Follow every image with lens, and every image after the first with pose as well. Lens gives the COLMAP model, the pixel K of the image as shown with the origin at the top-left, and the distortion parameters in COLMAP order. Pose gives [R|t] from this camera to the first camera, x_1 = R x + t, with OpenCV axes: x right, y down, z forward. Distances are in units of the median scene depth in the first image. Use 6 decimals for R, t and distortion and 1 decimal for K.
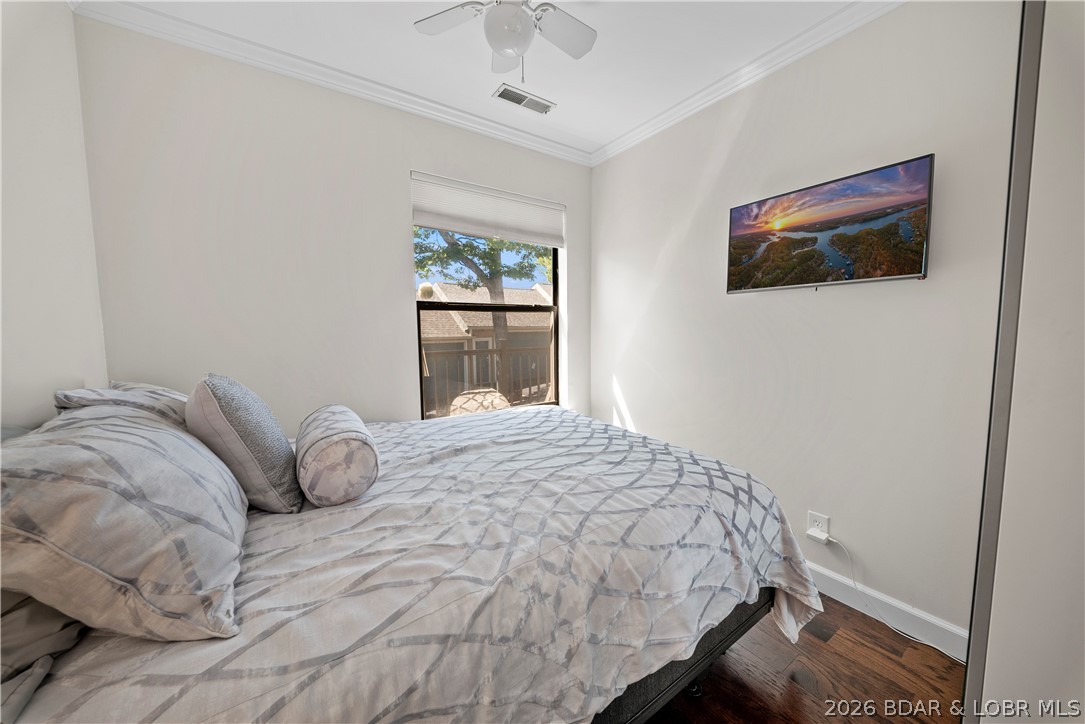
lens RADIAL K [[379.4, 0, 542.5], [0, 379.4, 362.0], [0, 0, 1]] dist [0.000849, -0.004794]
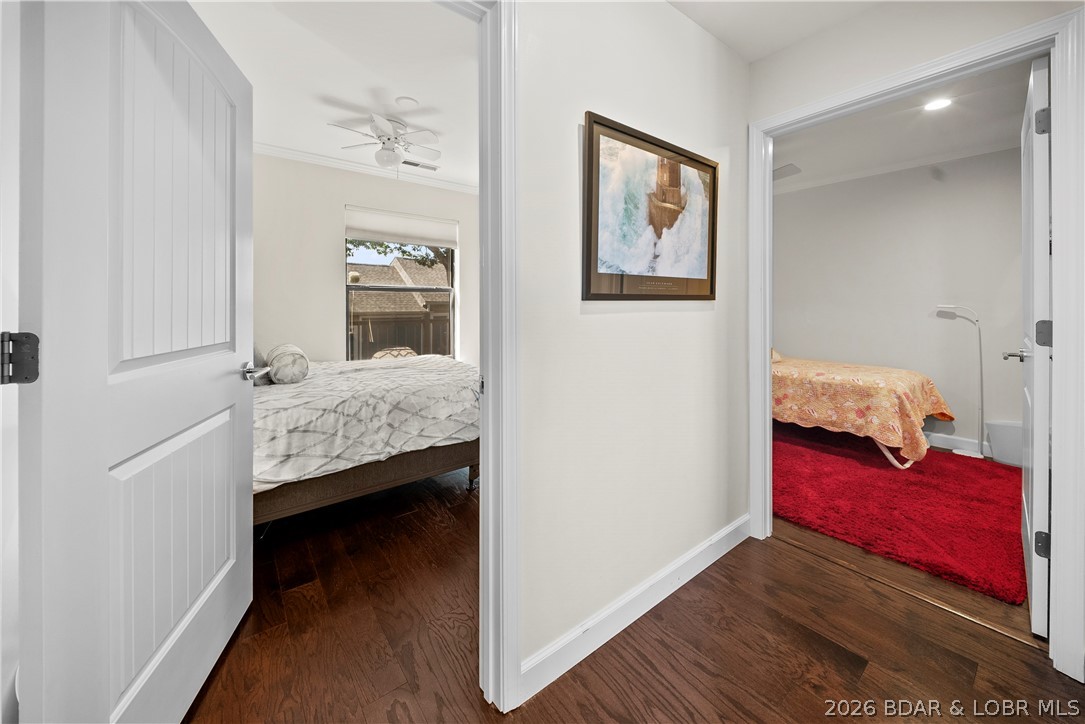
lens RADIAL K [[412.4, 0, 562.6], [0, 412.4, 308.3], [0, 0, 1]] dist [0.000549, -0.006595]
pose [[0.995930, 0.010847, 0.089476, 0.691247], [-0.003693, 0.996809, -0.079733, 0.112015], [-0.090055, 0.079079, 0.992792, -1.287785]]
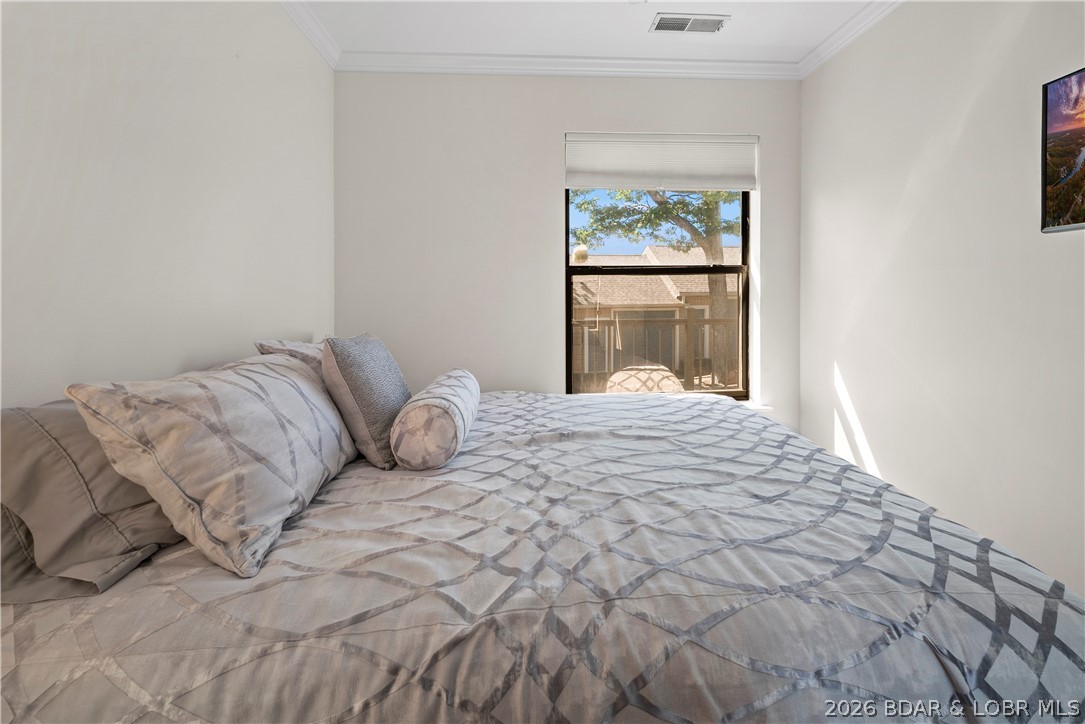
lens RADIAL K [[409.3, 0, 545.1], [0, 409.3, 300.8], [0, 0, 1]] dist [0.004448, -0.005221]
pose [[0.856801, 0.009960, -0.515551, 0.260401], [-0.047370, 0.997106, -0.059462, -0.018352], [0.513467, 0.075369, 0.854793, 0.189950]]
